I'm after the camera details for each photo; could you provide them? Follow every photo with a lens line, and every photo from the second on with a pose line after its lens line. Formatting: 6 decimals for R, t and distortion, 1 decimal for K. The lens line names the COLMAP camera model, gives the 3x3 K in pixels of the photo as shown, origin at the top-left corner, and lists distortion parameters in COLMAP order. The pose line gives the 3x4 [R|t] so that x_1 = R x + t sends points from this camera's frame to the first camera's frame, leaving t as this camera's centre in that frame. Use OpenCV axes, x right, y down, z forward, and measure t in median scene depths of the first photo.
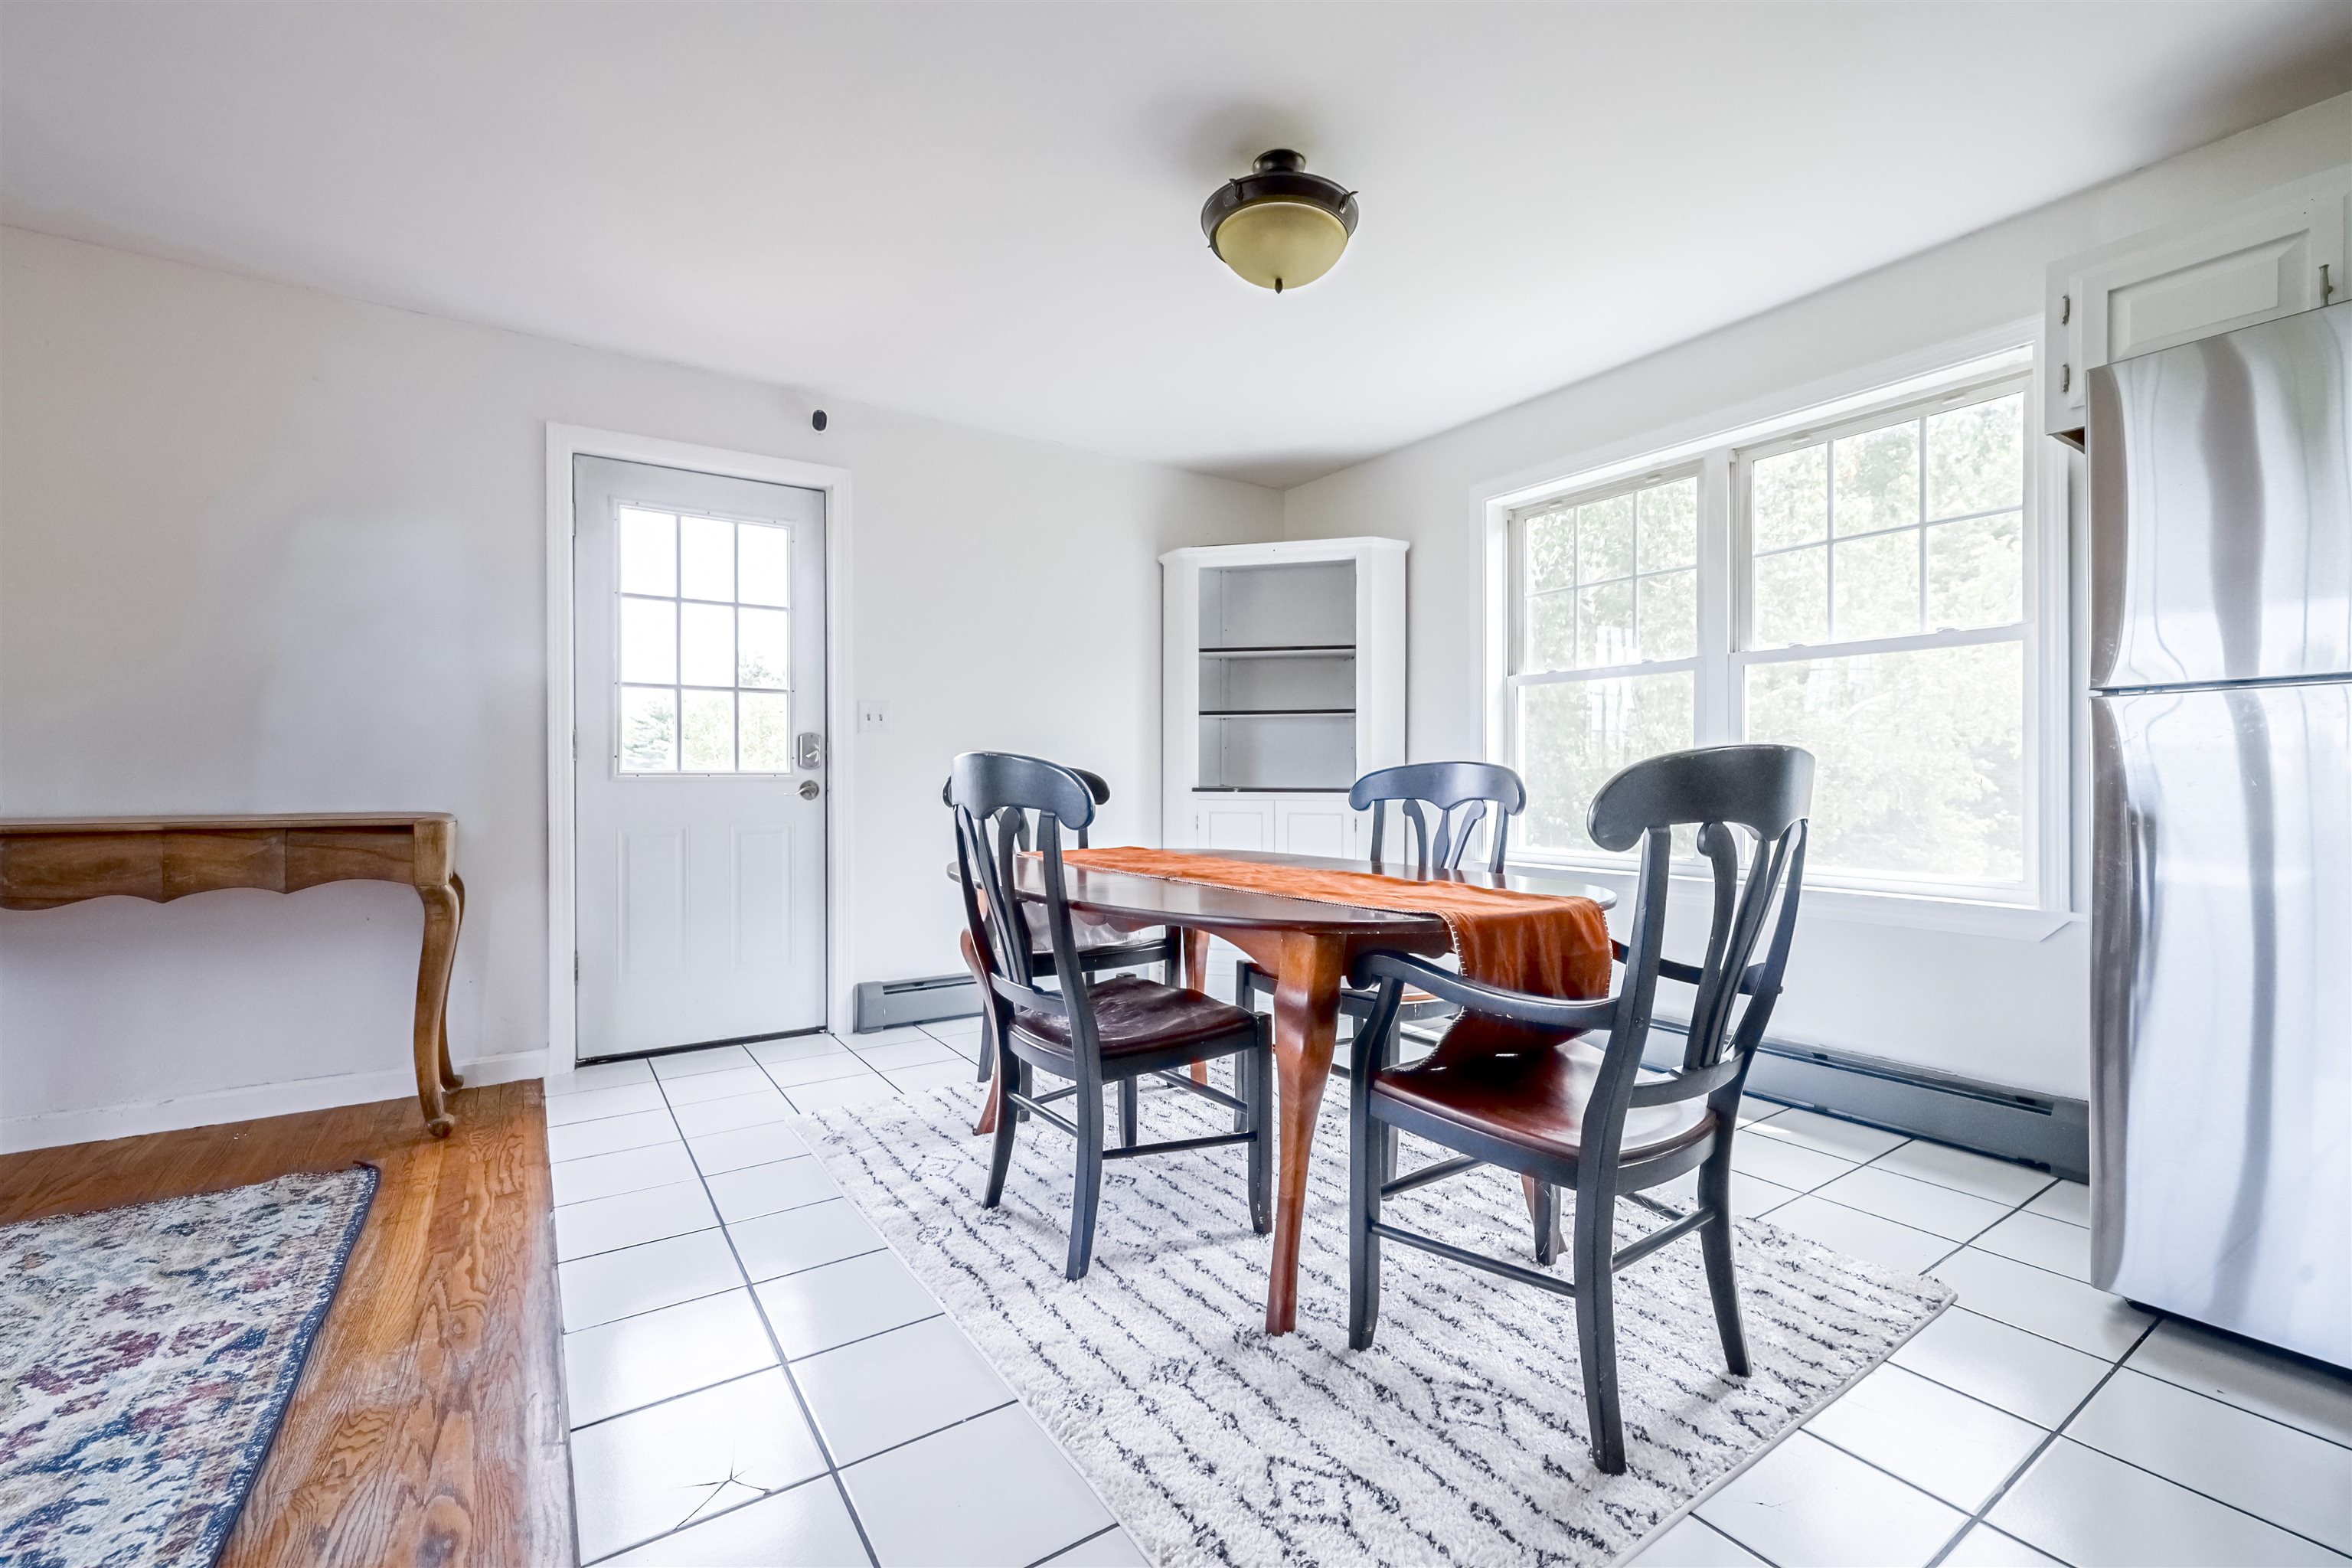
lens RADIAL K [[995.0, 0, 1152.9], [0, 995.0, 772.1], [0, 0, 1]] dist [-0.000682, -0.000032]
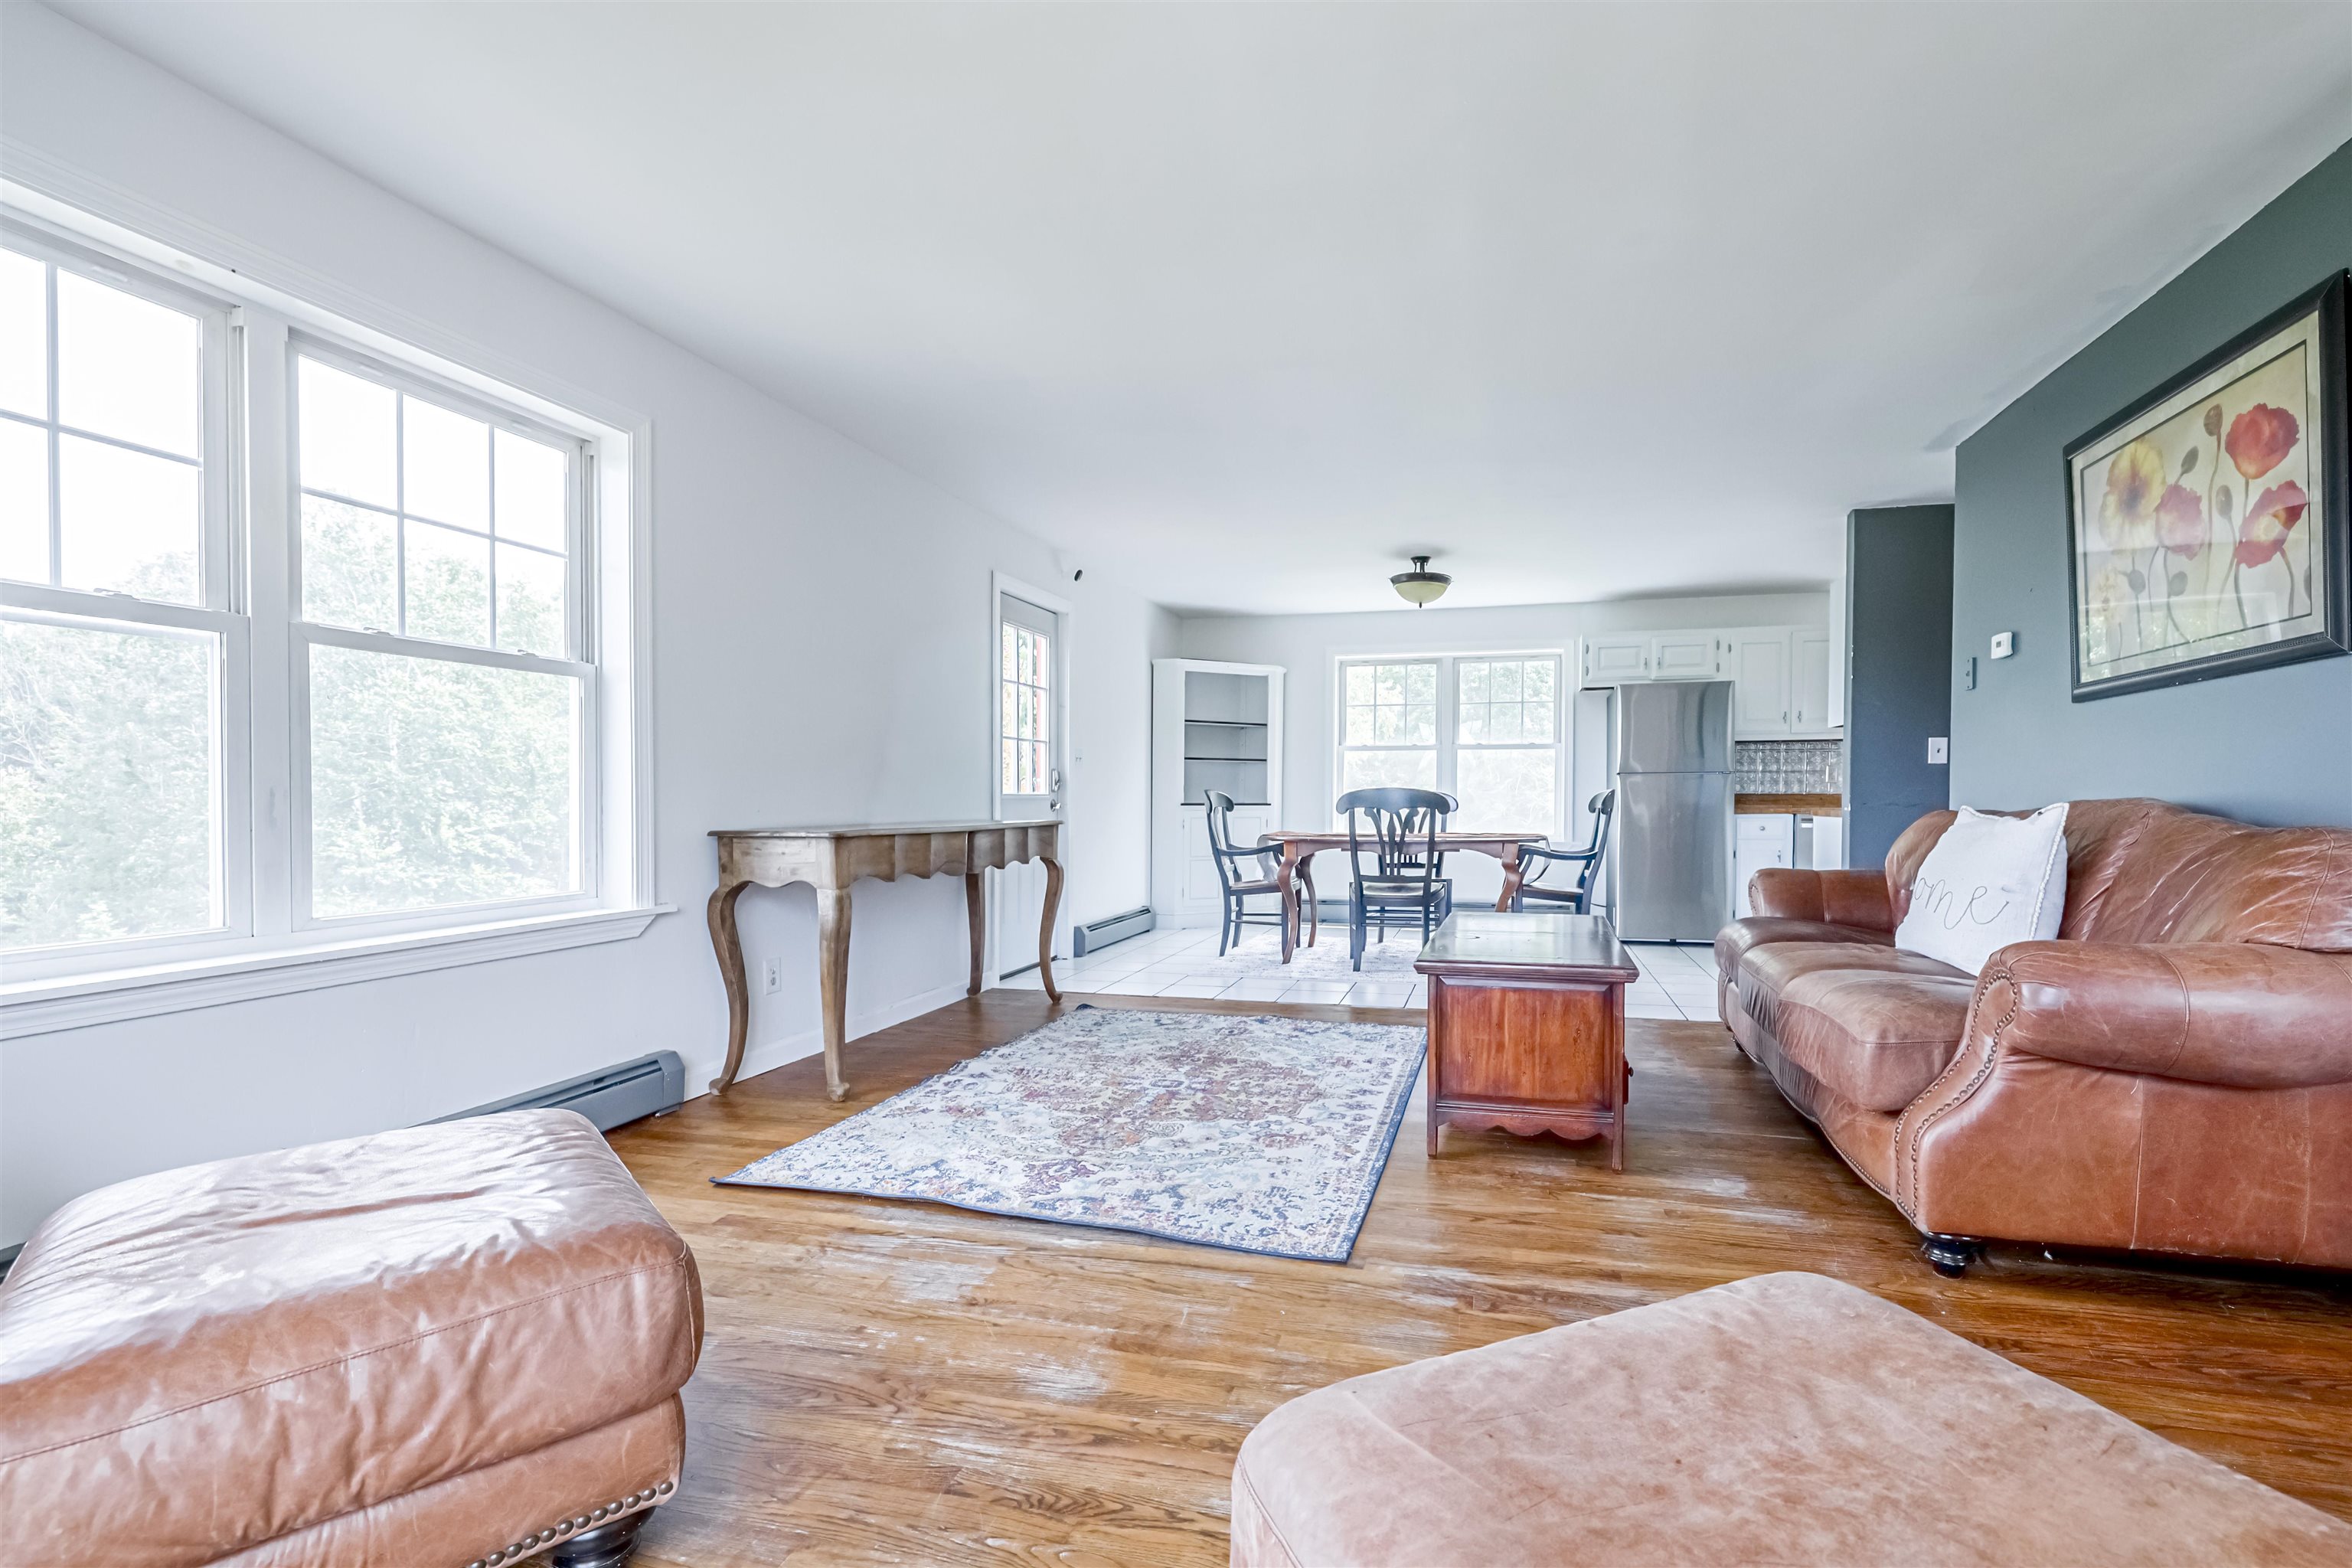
lens RADIAL K [[995.5, 0, 1189.1], [0, 995.5, 787.0], [0, 0, 1]] dist [-0.002106, -0.000055]
pose [[0.787608, -0.000086, 0.616177, -1.486661], [-0.001308, 0.999998, 0.001811, -0.022377], [-0.616175, -0.002232, 0.787606, -0.502957]]
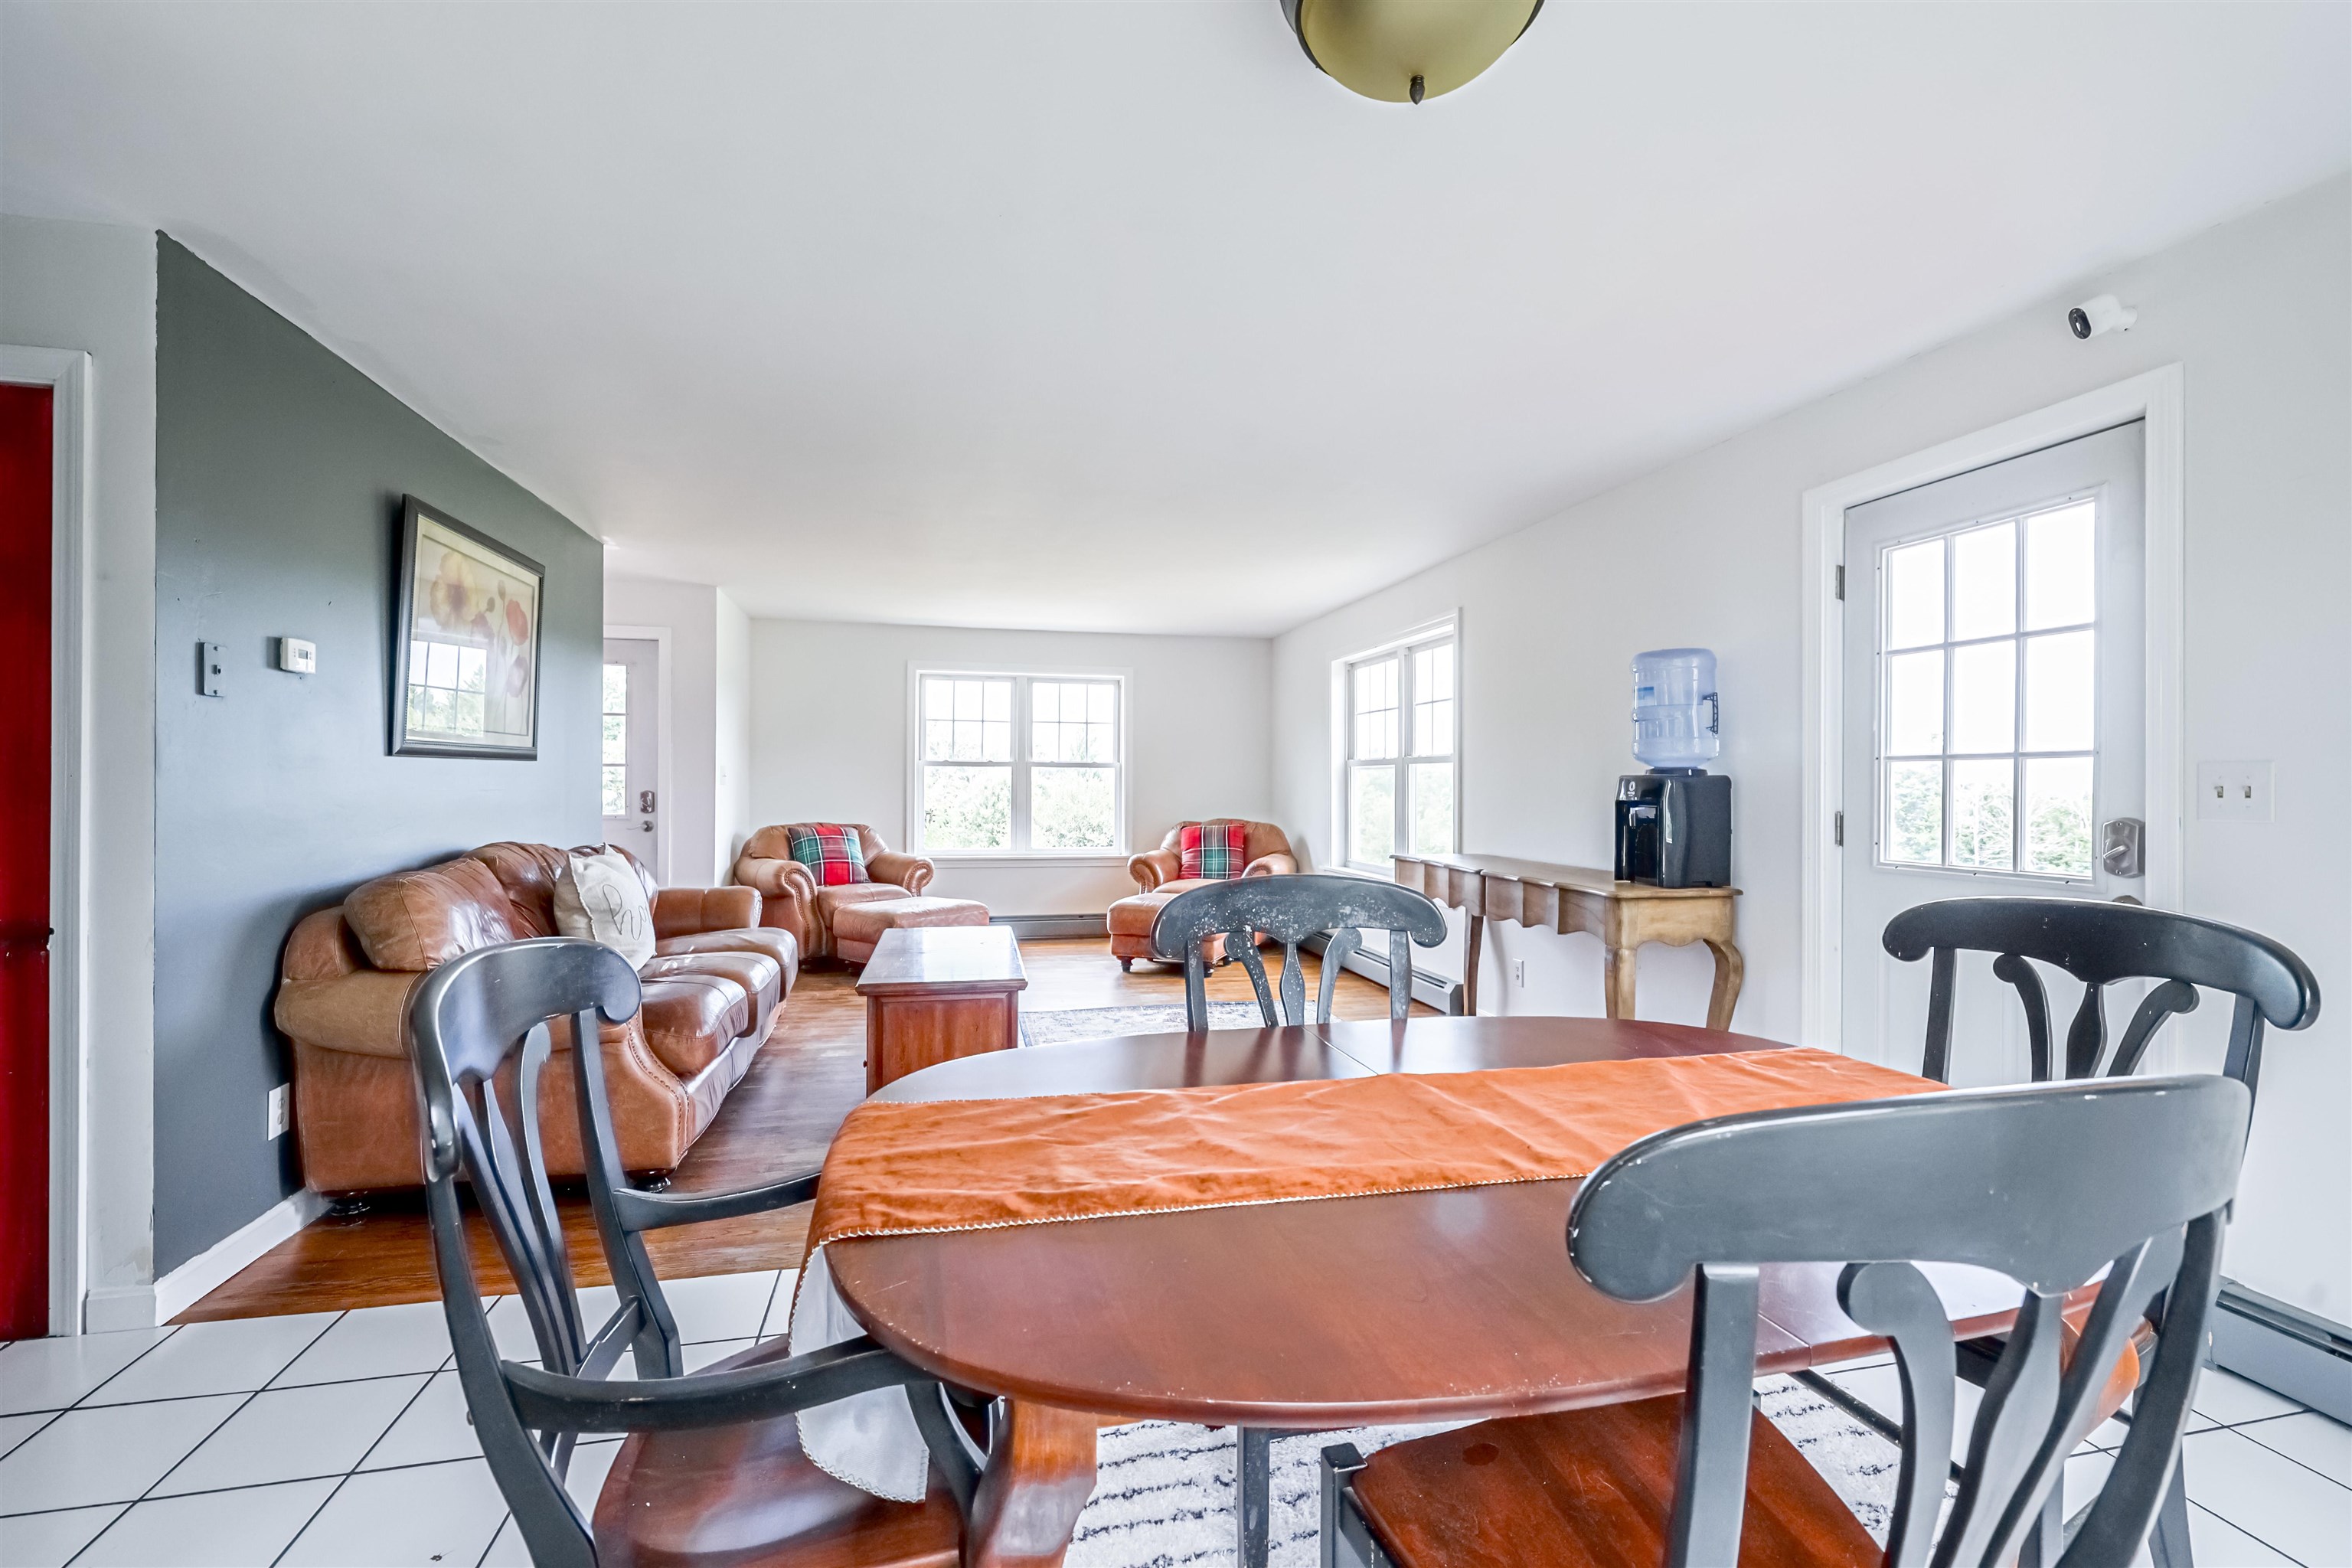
lens RADIAL K [[995.5, 0, 1189.1], [0, 995.5, 787.0], [0, 0, 1]] dist [-0.002106, -0.000055]
pose [[-0.335411, 0.003180, -0.942066, 0.425364], [-0.004760, 0.999976, 0.005071, -0.062237], [0.942060, 0.006185, -0.335388, 0.669689]]
